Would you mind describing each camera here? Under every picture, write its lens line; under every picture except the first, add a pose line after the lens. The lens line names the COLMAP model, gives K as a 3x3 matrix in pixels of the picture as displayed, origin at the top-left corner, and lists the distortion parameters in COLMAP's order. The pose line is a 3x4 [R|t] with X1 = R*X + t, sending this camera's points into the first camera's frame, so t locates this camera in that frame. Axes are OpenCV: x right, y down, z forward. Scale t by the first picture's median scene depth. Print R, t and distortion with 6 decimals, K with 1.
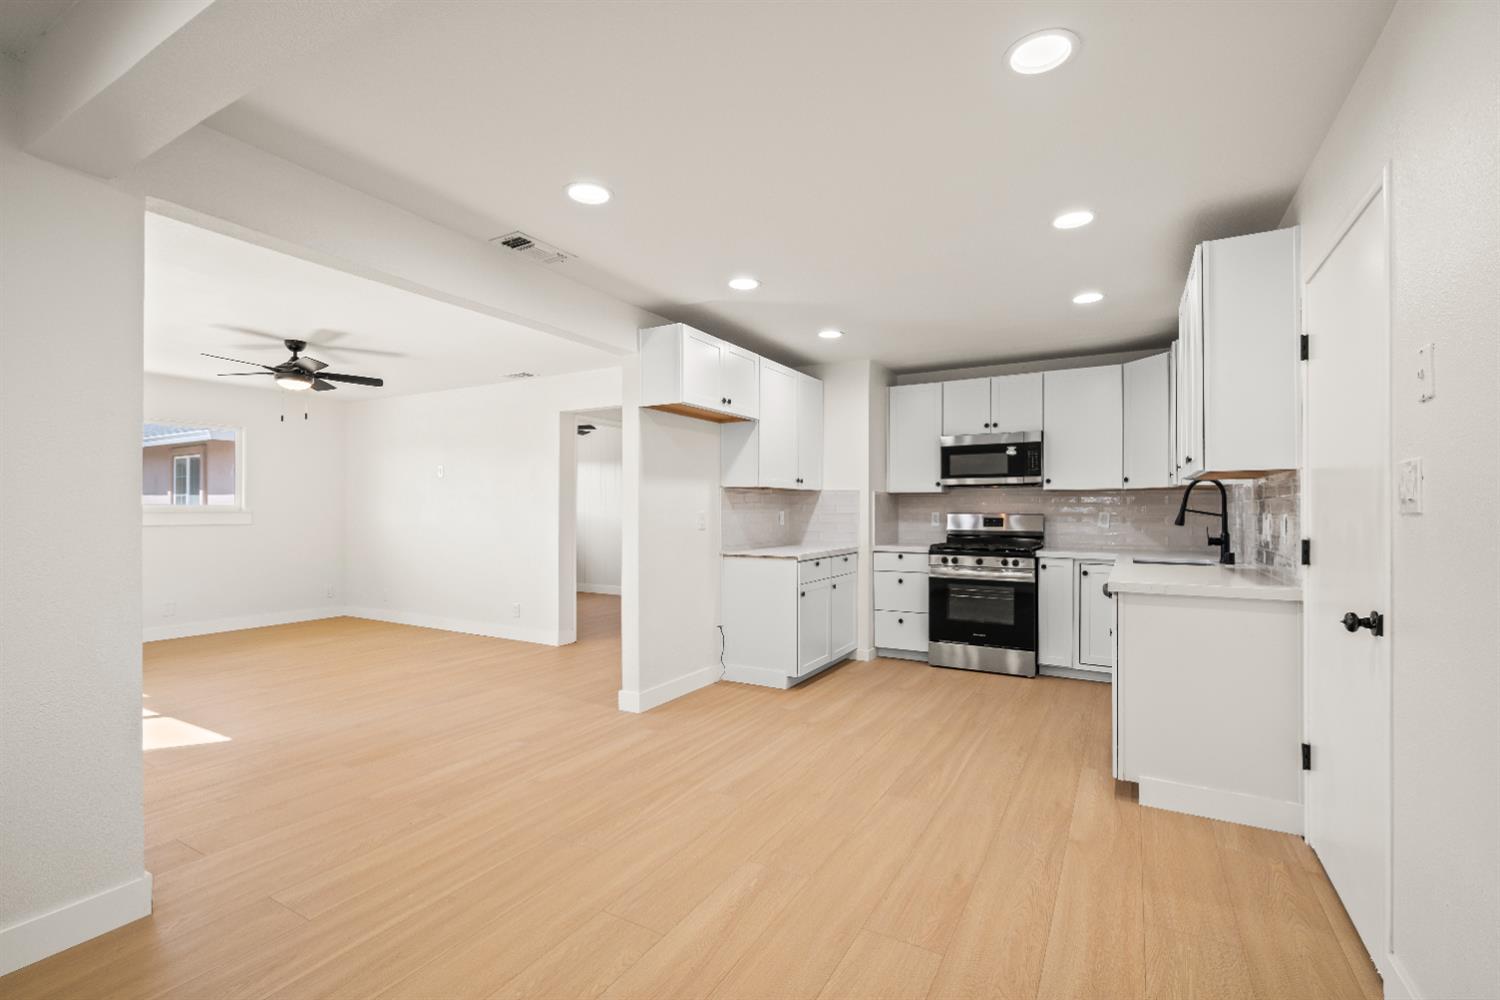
lens RADIAL K [[660.8, 0, 757.8], [0, 660.8, 506.9], [0, 0, 1]] dist [-0.010643, -0.000297]
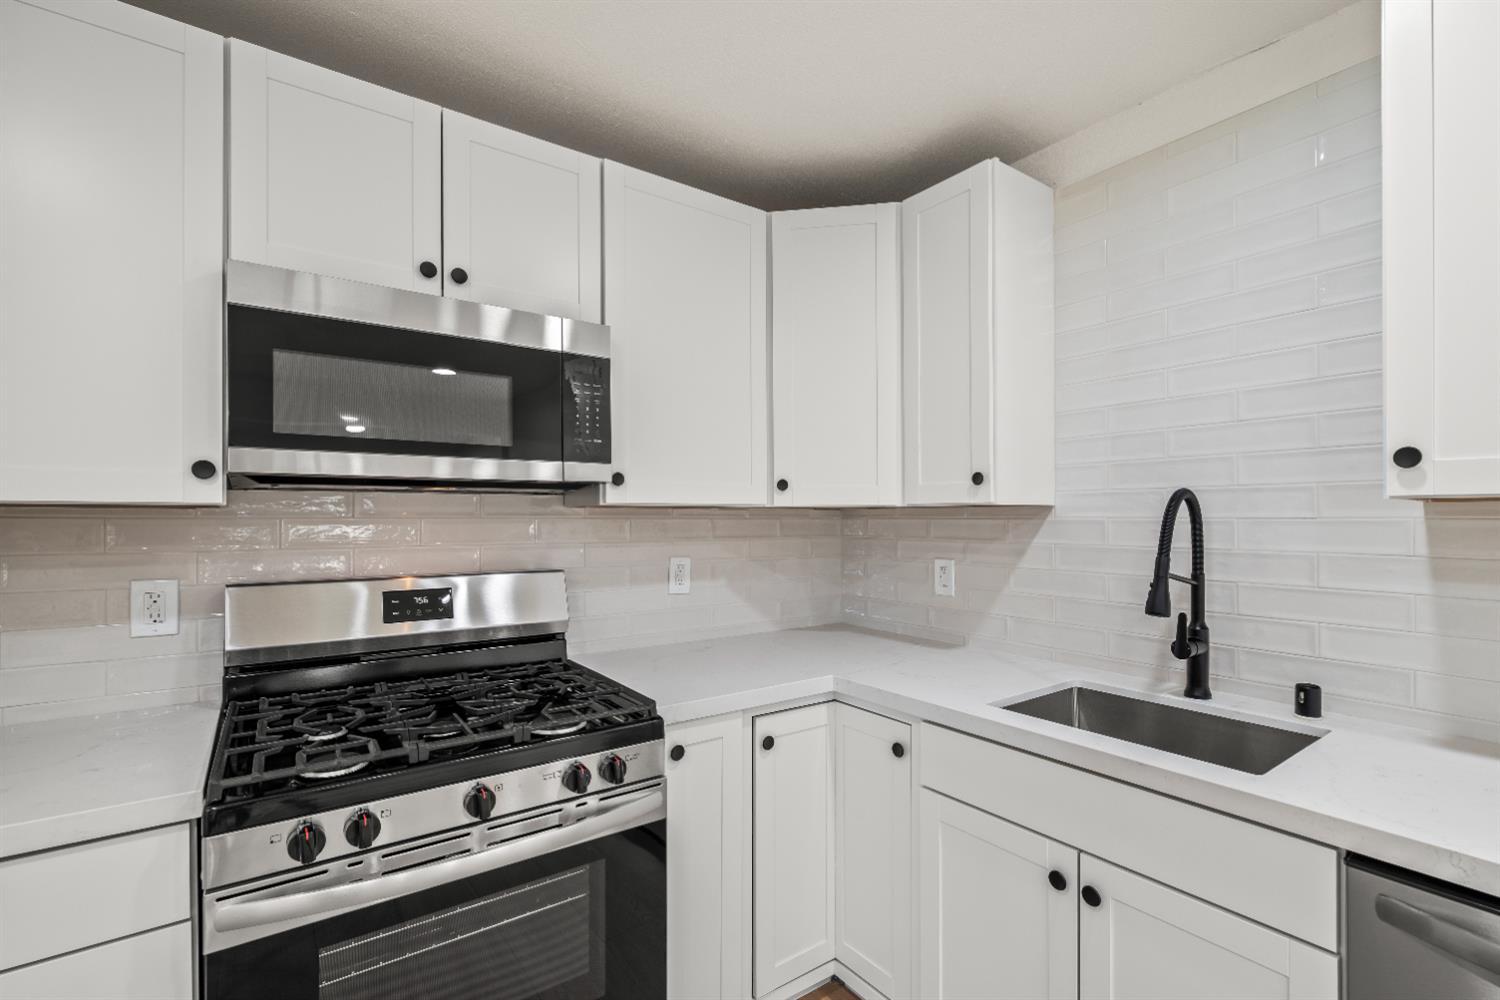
lens RADIAL K [[660.8, 0, 753.7], [0, 660.8, 515.4], [0, 0, 1]] dist [-0.010643, -0.000297]
pose [[0.412120, -0.001593, 0.911128, 0.150959], [-0.005755, 0.999974, 0.004351, -0.021278], [-0.911111, -0.007037, 0.412100, 0.766818]]
